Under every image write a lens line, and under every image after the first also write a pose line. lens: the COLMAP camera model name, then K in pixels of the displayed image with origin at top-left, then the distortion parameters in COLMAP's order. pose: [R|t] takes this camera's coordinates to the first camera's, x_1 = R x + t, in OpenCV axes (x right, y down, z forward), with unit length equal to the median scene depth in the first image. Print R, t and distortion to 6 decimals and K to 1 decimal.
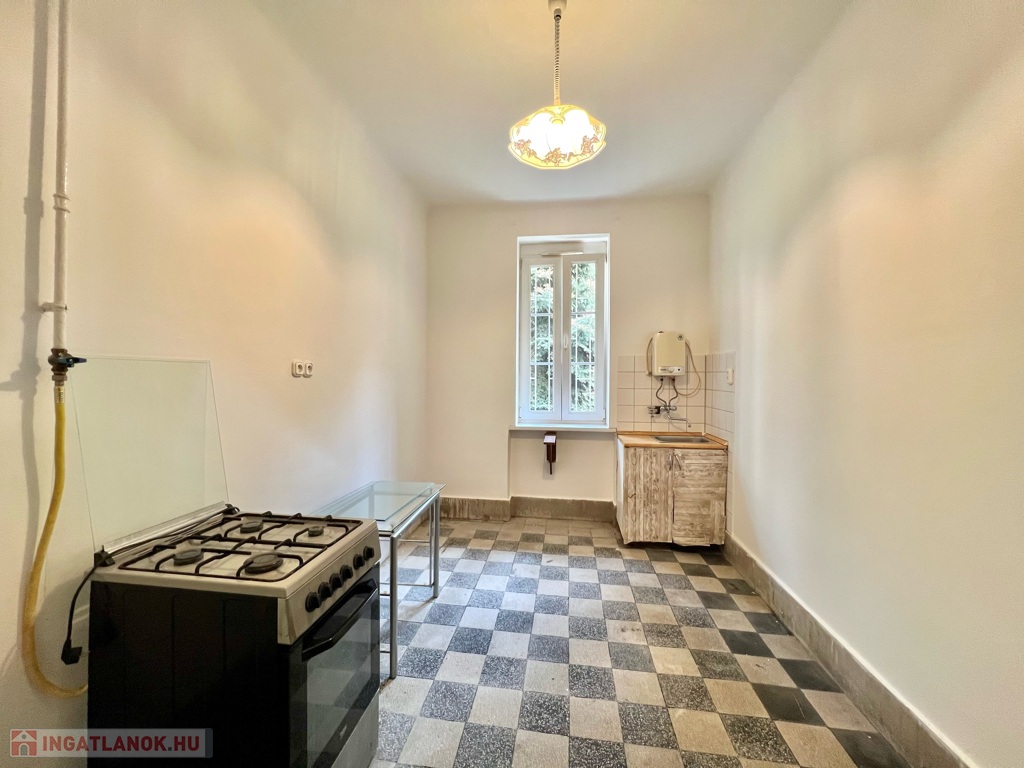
lens RADIAL K [[410.7, 0, 509.6], [0, 410.7, 381.2], [0, 0, 1]] dist [-0.003878, 0.001342]
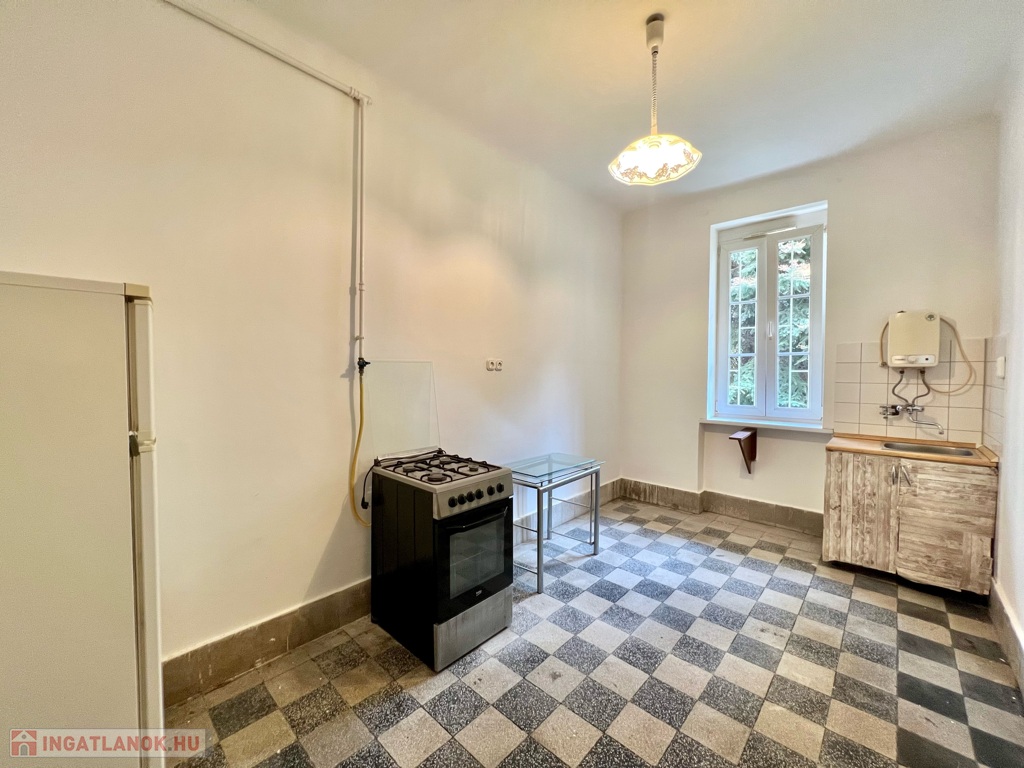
lens RADIAL K [[410.7, 0, 511.8], [0, 410.7, 380.6], [0, 0, 1]] dist [-0.003878, 0.001342]
pose [[0.819948, 0.010859, -0.572335, 0.326434], [-0.001202, 0.999851, 0.017248, -0.000169], [0.572437, -0.013455, 0.819838, -0.122747]]
